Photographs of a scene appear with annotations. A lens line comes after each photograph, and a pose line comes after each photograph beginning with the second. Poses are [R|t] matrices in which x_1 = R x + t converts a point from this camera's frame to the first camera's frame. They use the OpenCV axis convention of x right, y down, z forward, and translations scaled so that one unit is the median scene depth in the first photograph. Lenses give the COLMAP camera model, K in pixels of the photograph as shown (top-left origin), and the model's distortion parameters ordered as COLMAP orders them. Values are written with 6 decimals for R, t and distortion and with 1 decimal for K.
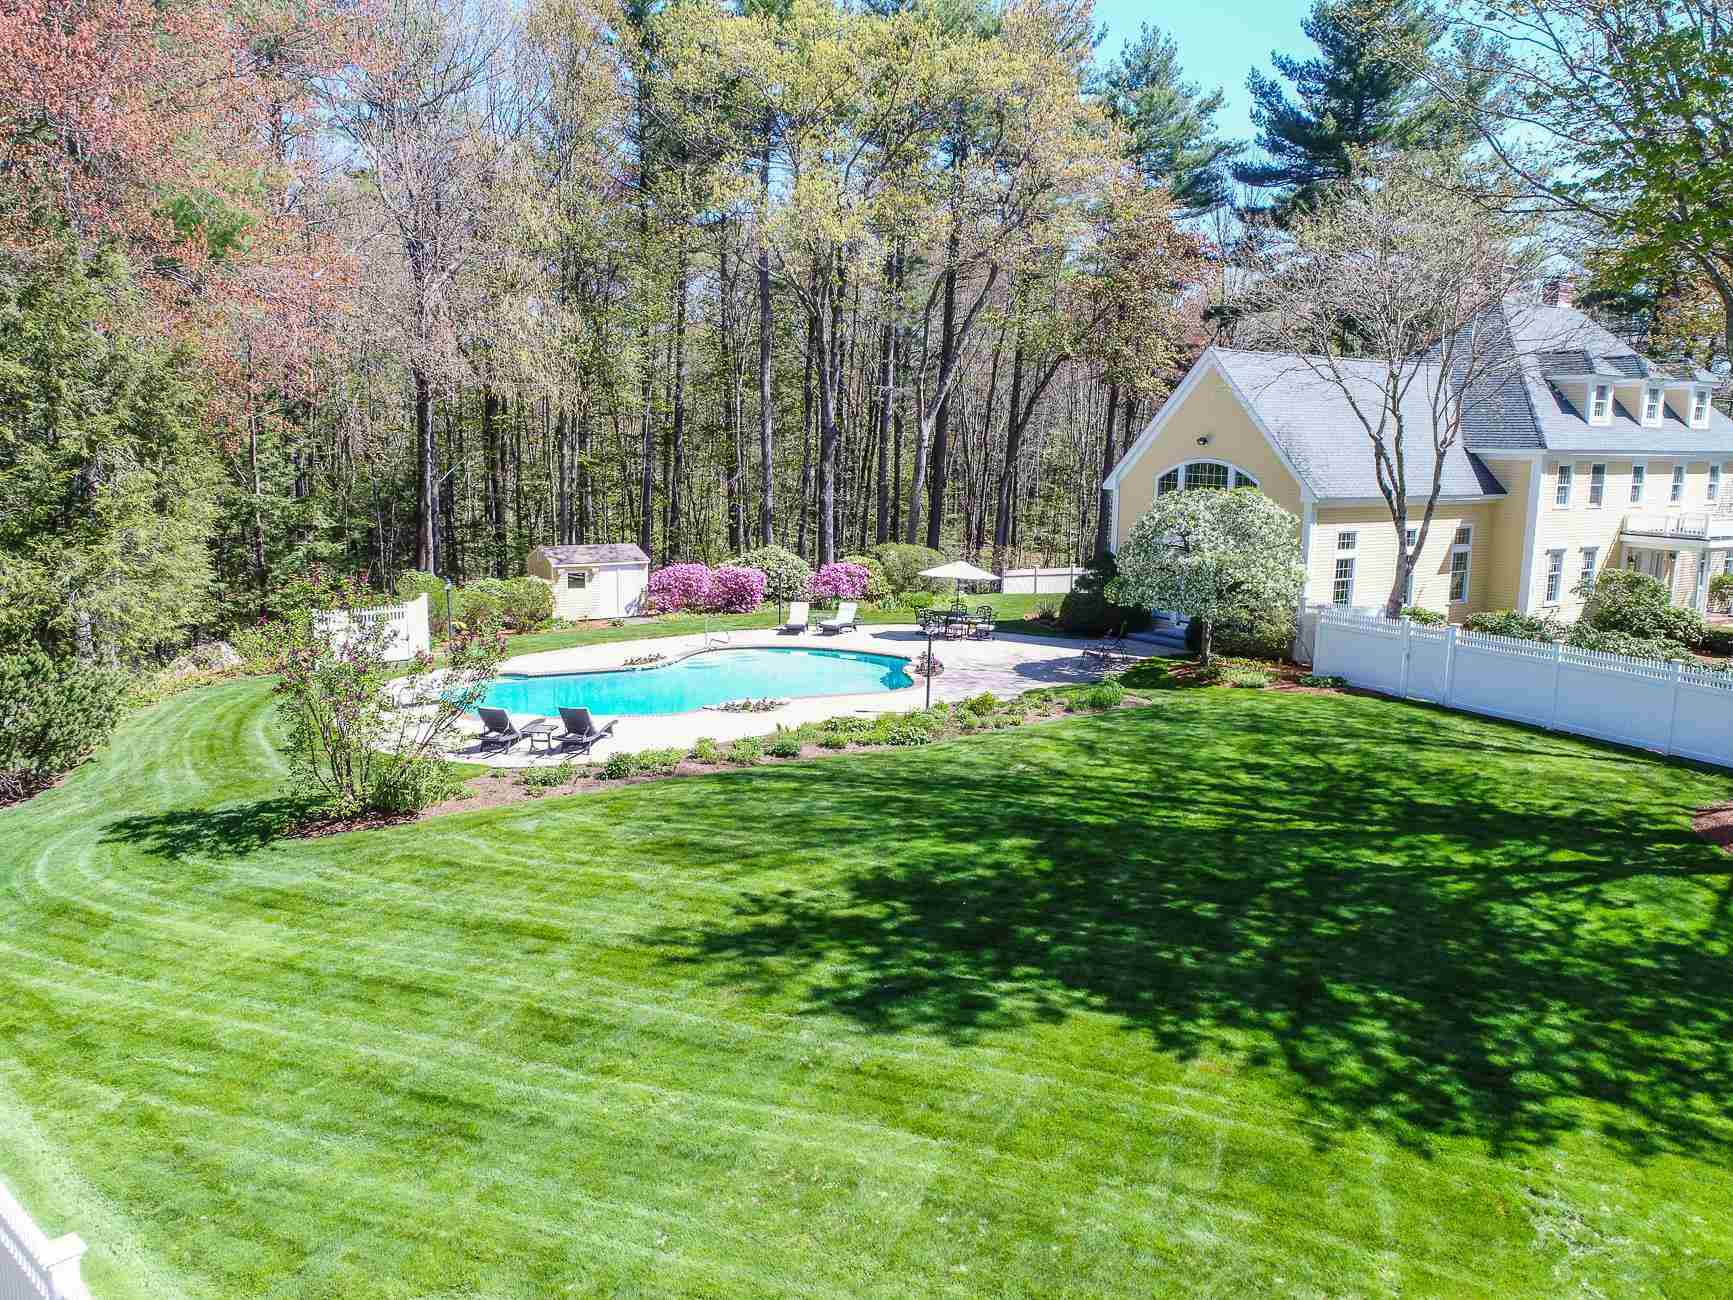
lens RADIAL K [[1362.0, 0, 866.2], [0, 1362.0, 649.2], [0, 0, 1]] dist [0.015367, -0.002036]
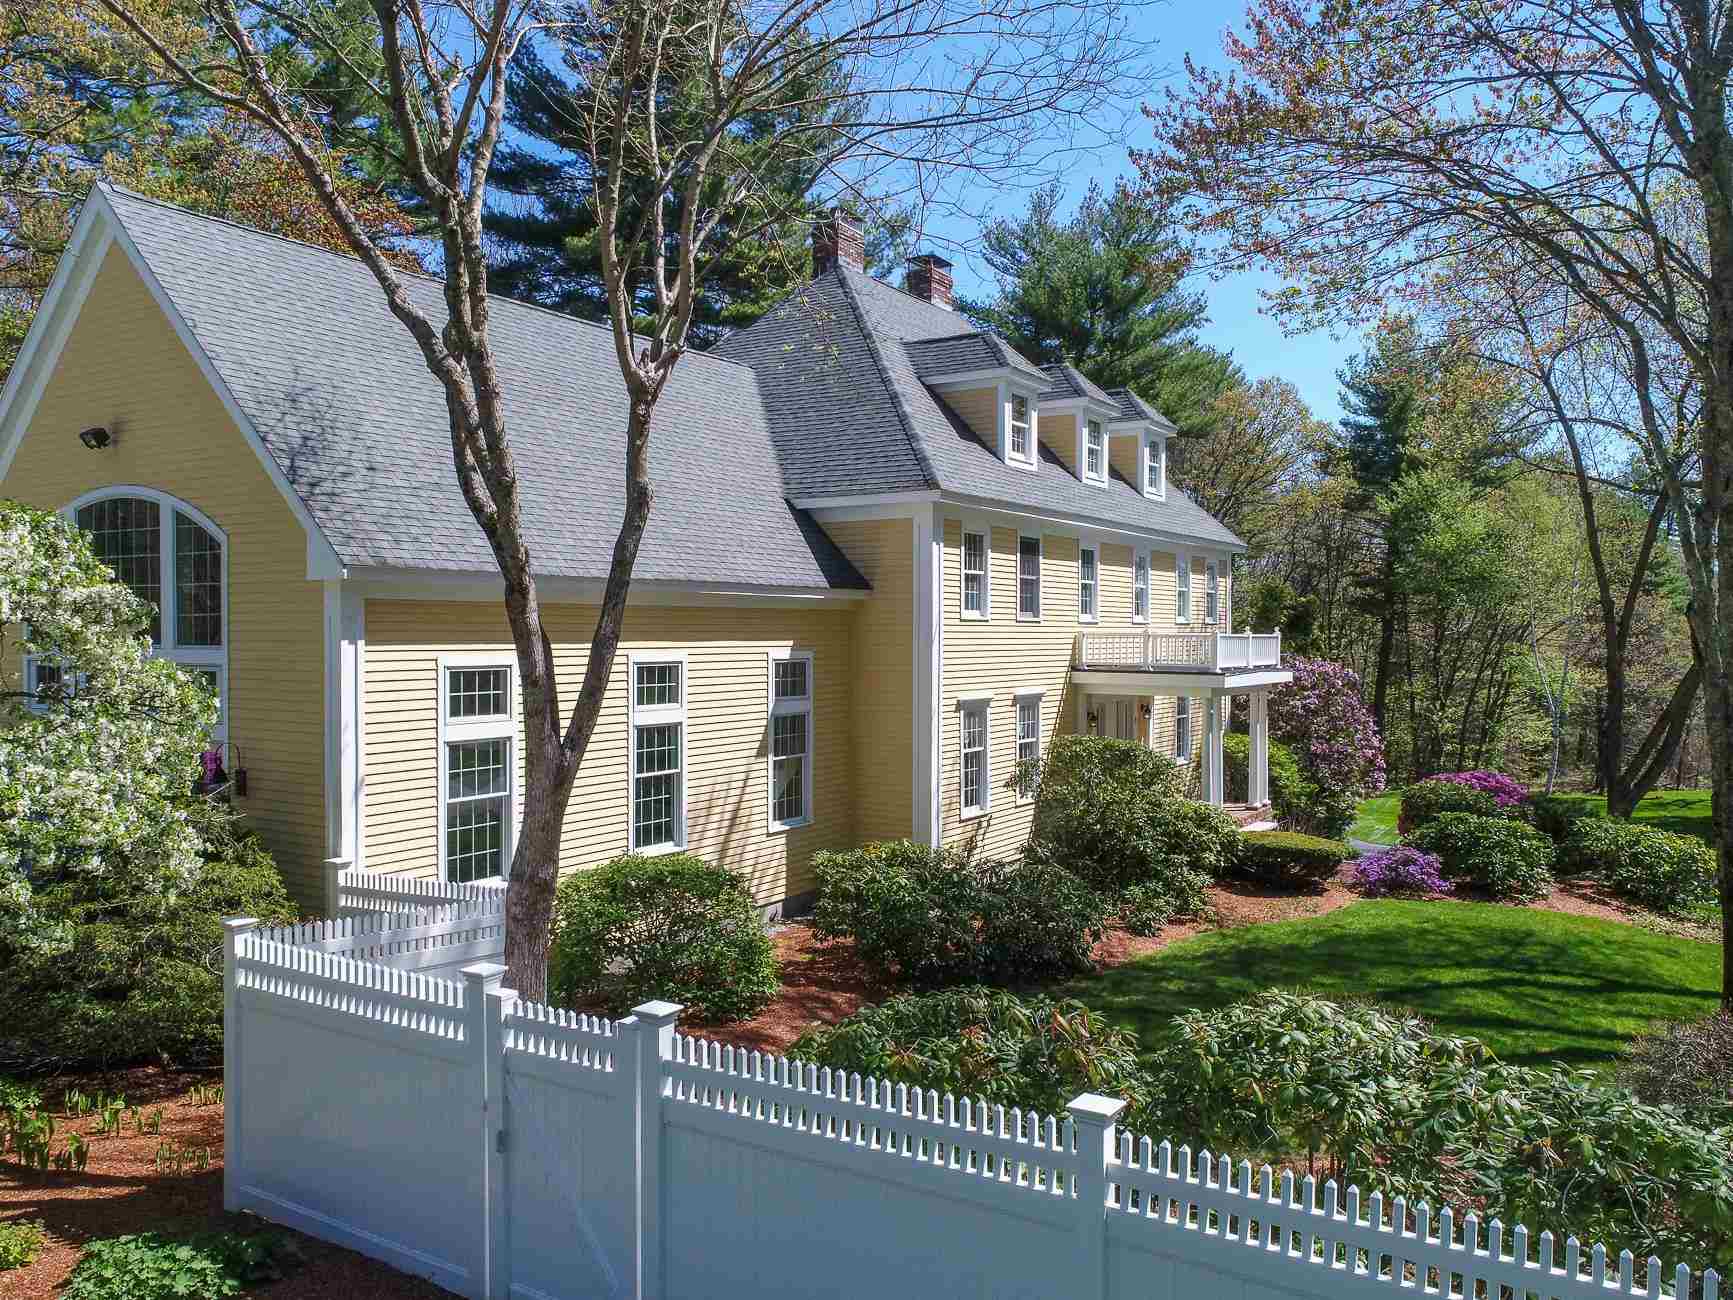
lens RADIAL K [[1362.0, 0, 862.4], [0, 1362.0, 650.1], [0, 0, 1]] dist [0.015367, -0.002036]
pose [[0.918049, -0.022531, 0.395827, 0.274091], [0.076810, 0.989576, -0.121818, -0.034288], [-0.388956, 0.142238, 0.910210, 0.565876]]
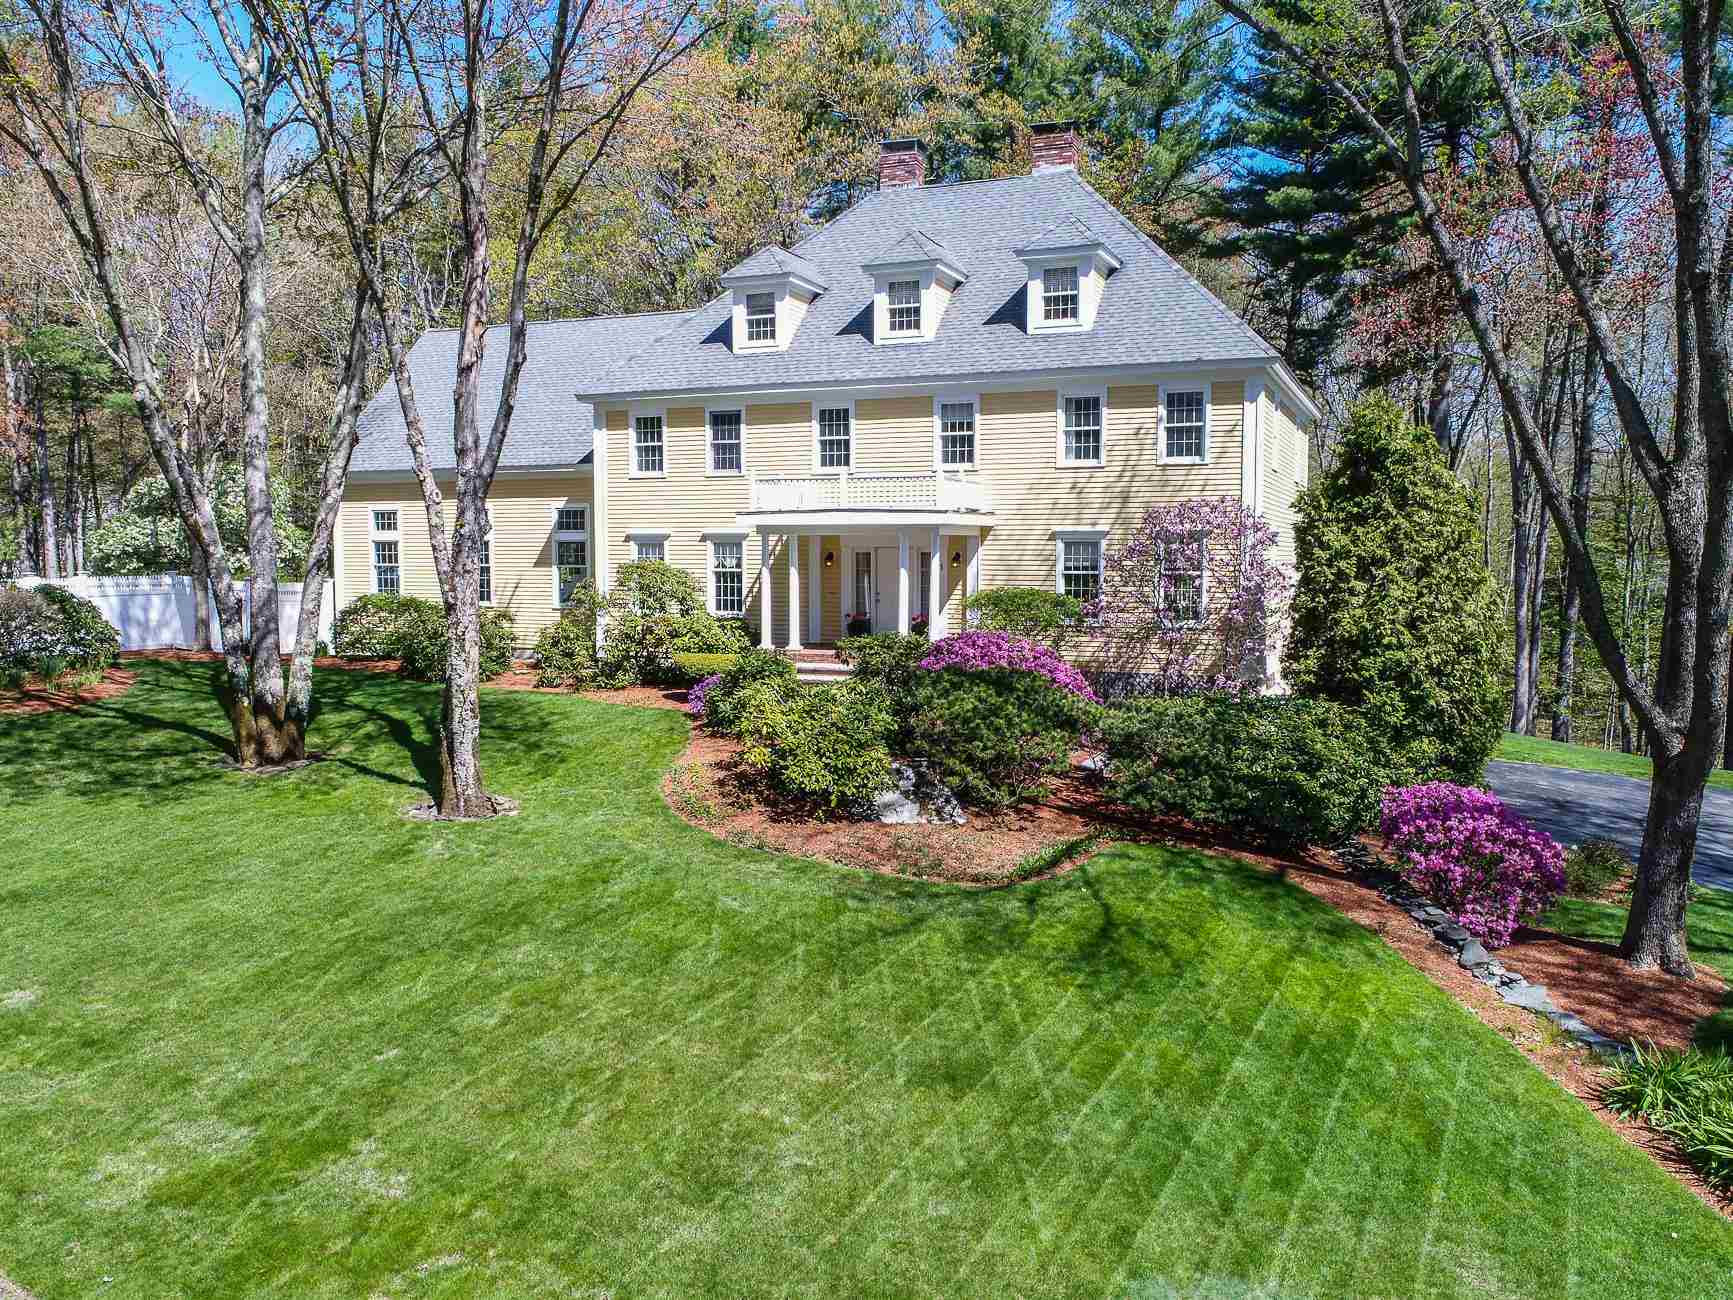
lens RADIAL K [[1362.0, 0, 865.1], [0, 1362.0, 649.9], [0, 0, 1]] dist [0.015367, -0.002036]
pose [[0.561596, 0.042911, -0.826298, 1.157006], [-0.116814, 0.992764, -0.027837, -0.007376], [0.819124, 0.112156, 0.562545, 0.702976]]
